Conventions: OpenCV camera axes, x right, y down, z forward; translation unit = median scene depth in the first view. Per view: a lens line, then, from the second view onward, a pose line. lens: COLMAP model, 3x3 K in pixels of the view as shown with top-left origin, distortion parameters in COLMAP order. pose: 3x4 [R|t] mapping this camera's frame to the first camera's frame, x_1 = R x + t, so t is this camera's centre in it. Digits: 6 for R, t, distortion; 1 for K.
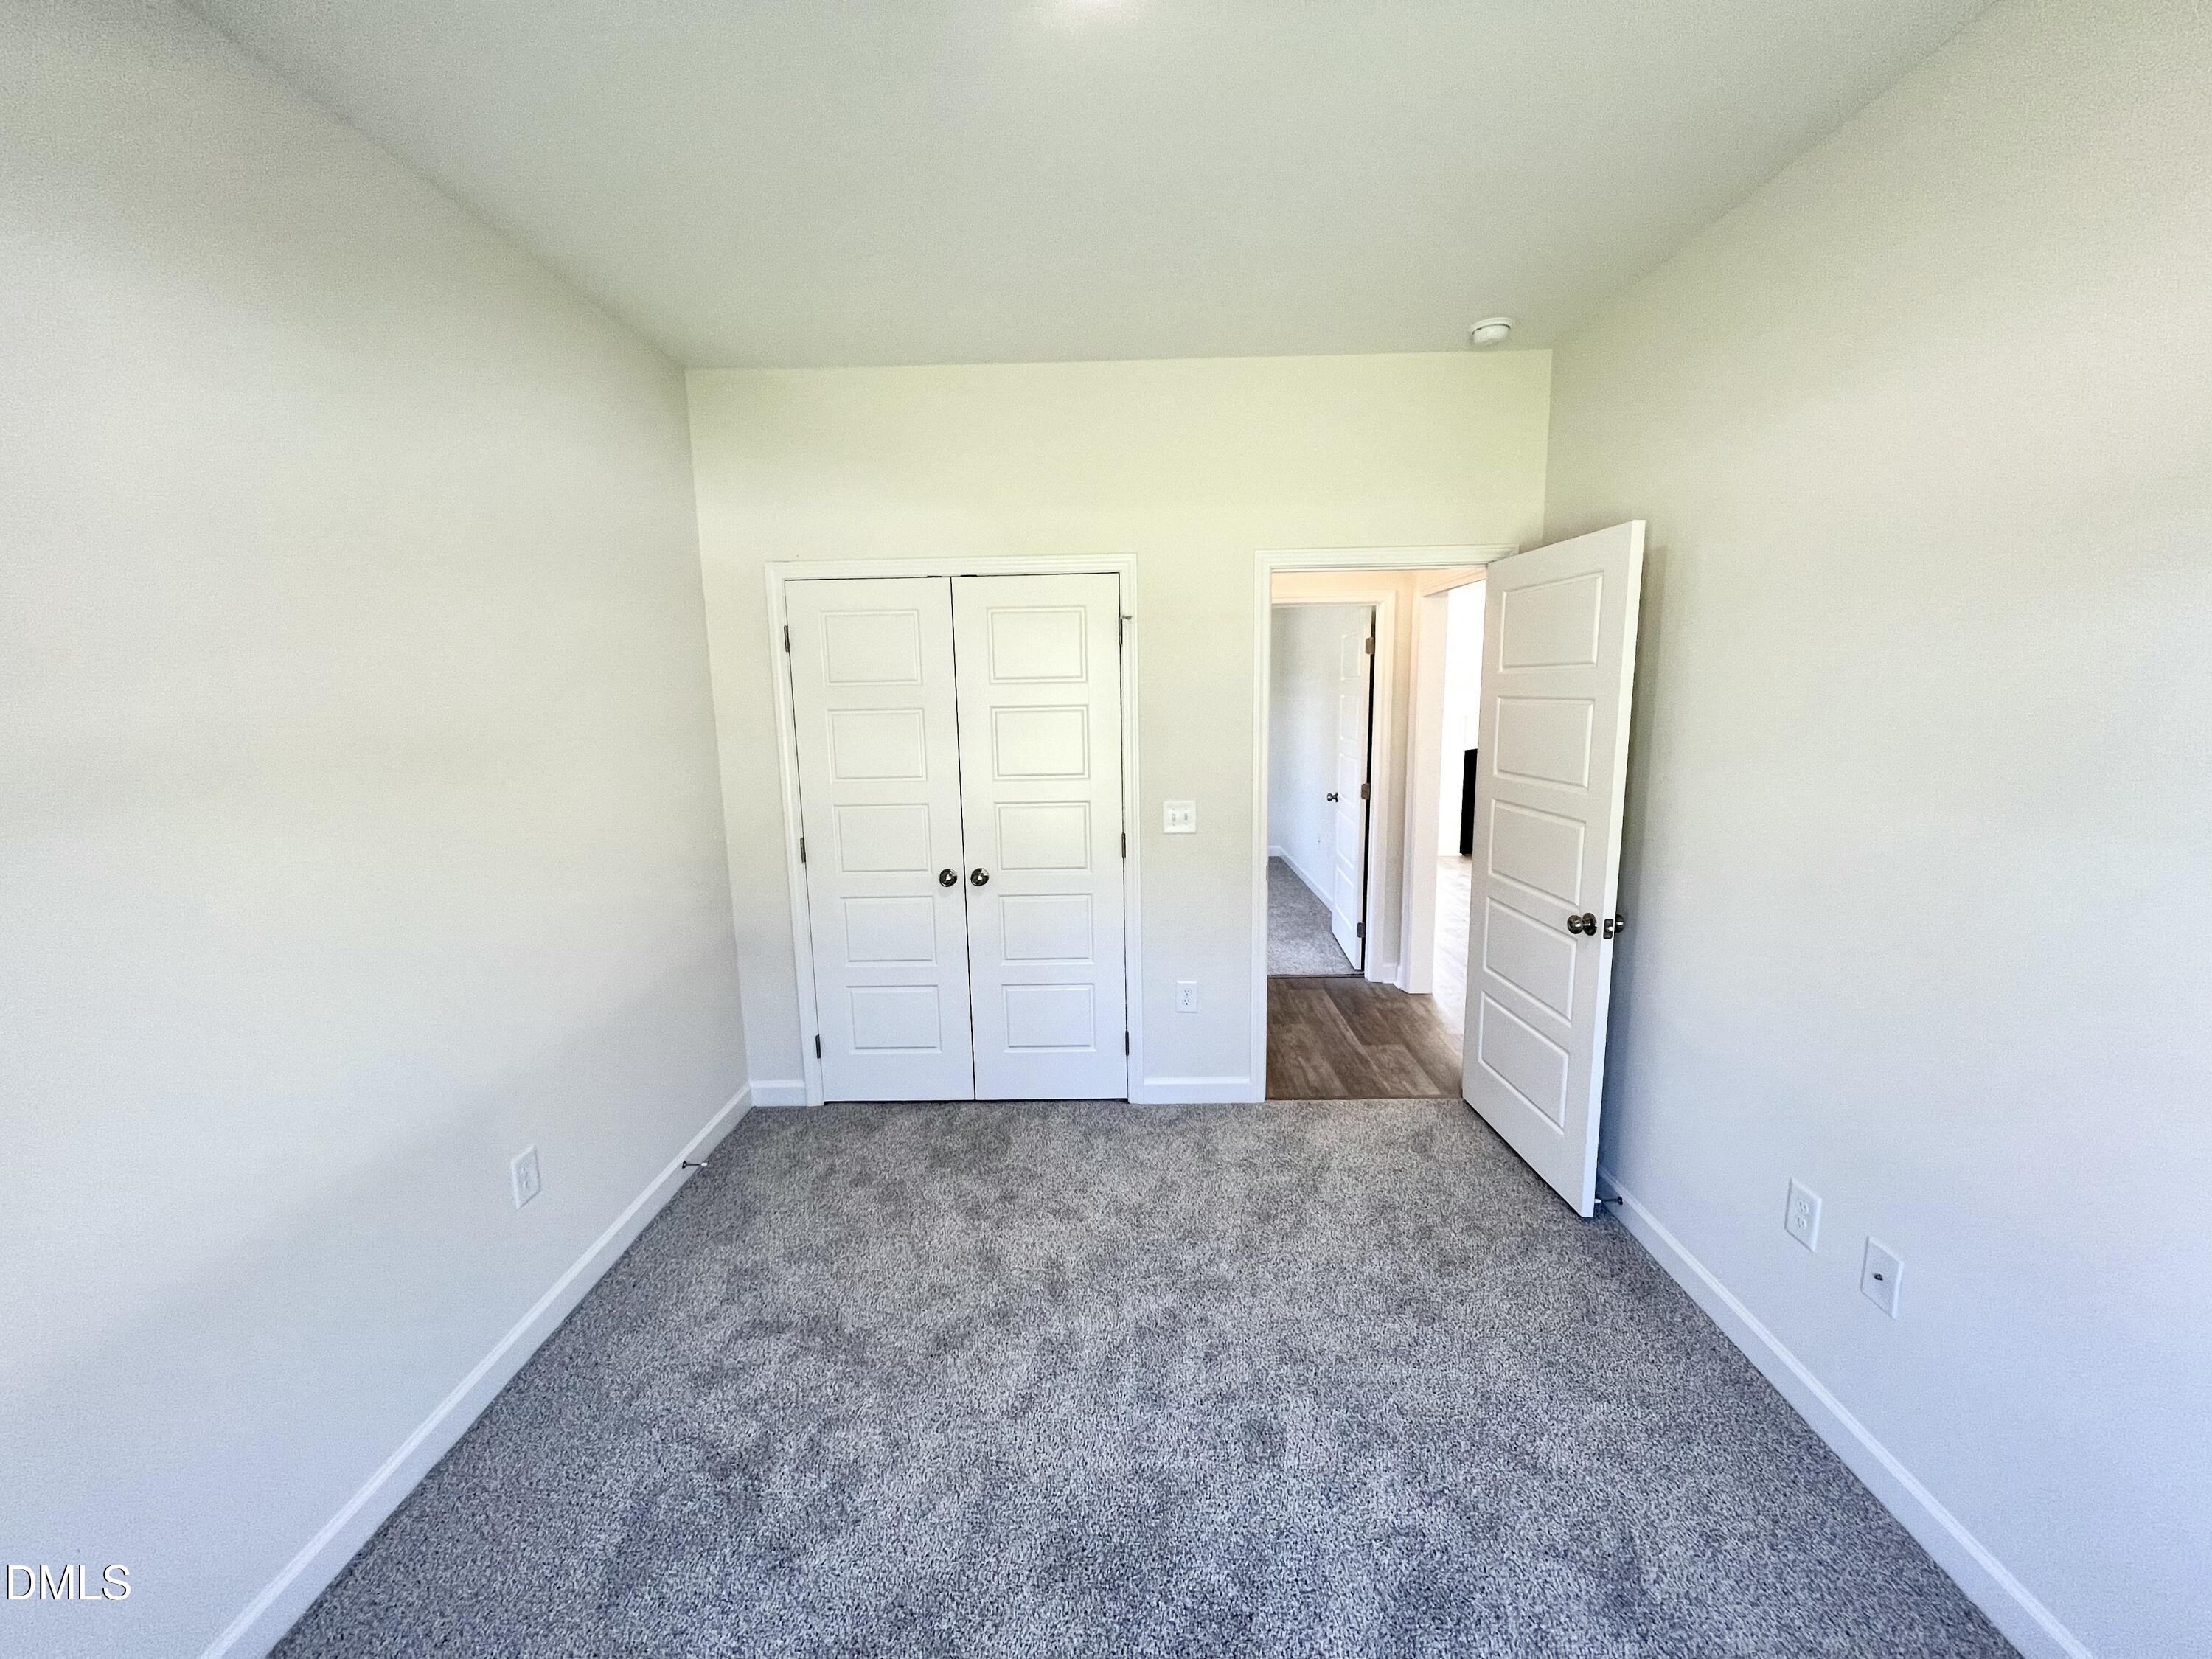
lens RADIAL K [[880.6, 0, 1102.7], [0, 880.6, 833.9], [0, 0, 1]] dist [-0.001481, 0.000028]
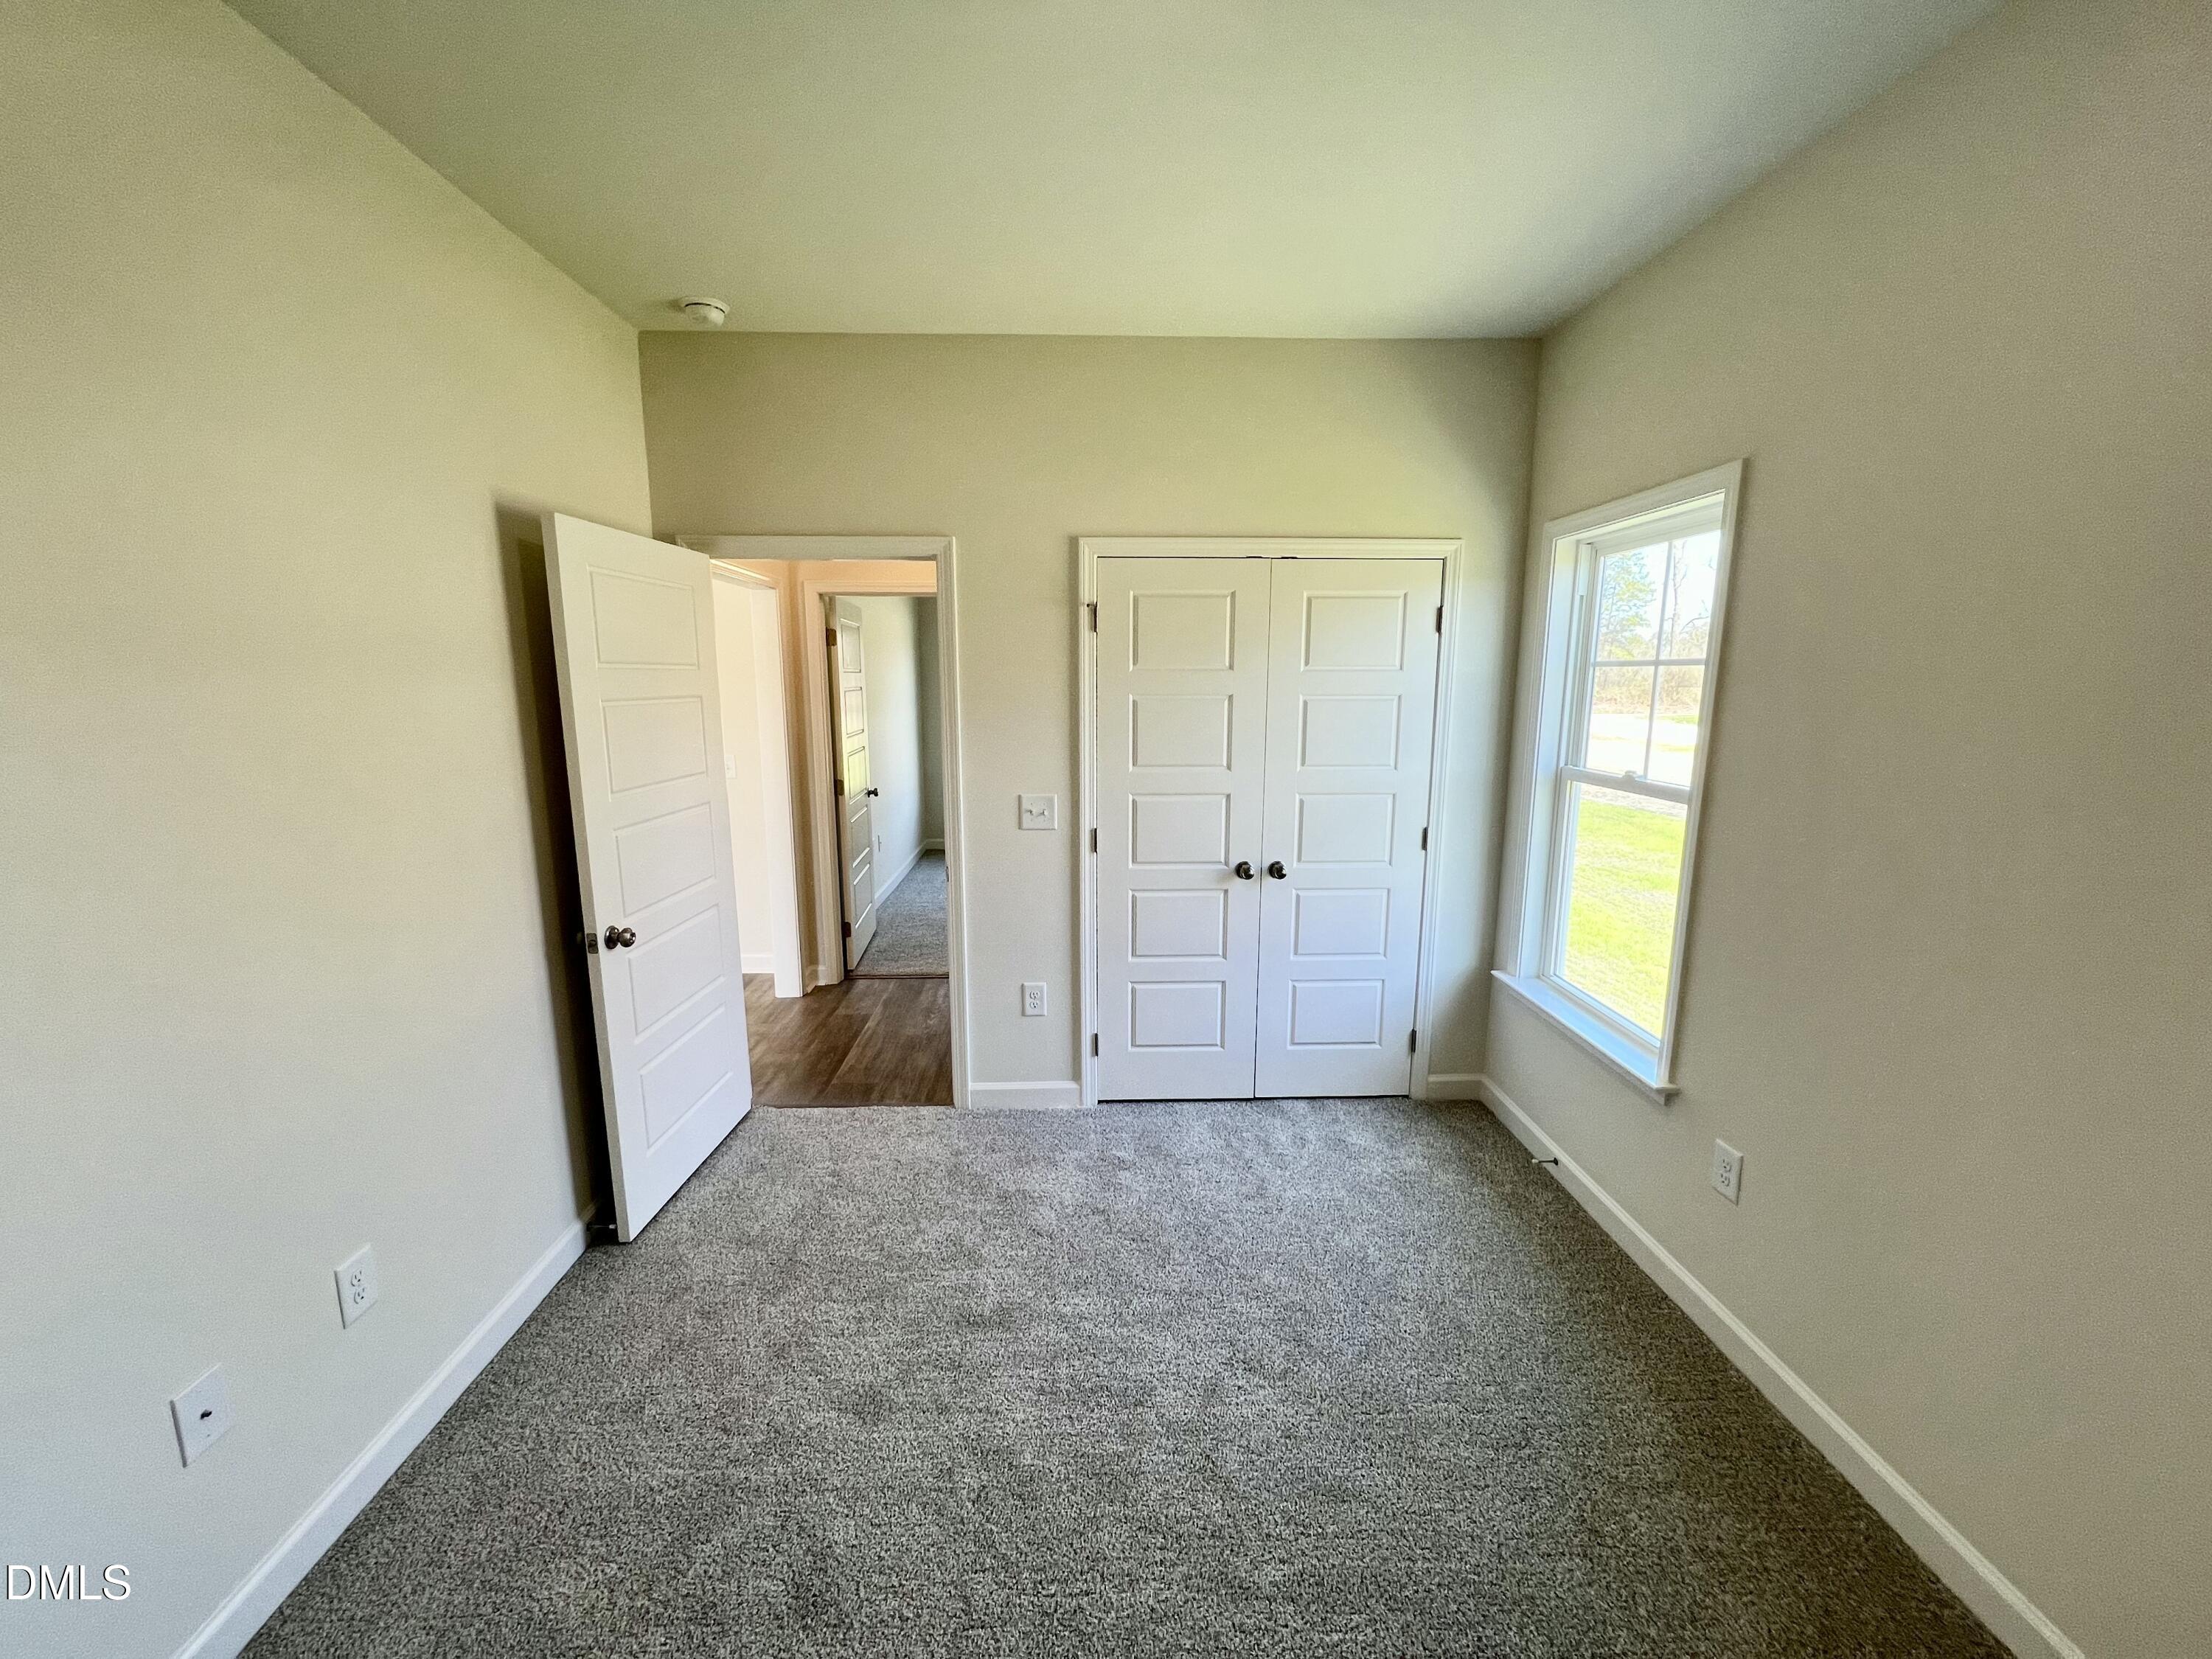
lens RADIAL K [[880.6, 0, 1102.7], [0, 880.6, 833.9], [0, 0, 1]] dist [-0.001481, 0.000028]
pose [[-0.998332, 0.034032, -0.046631, 0.054374], [0.016541, 0.942522, 0.333735, -0.306452], [0.055309, 0.332407, -0.941513, 1.865209]]
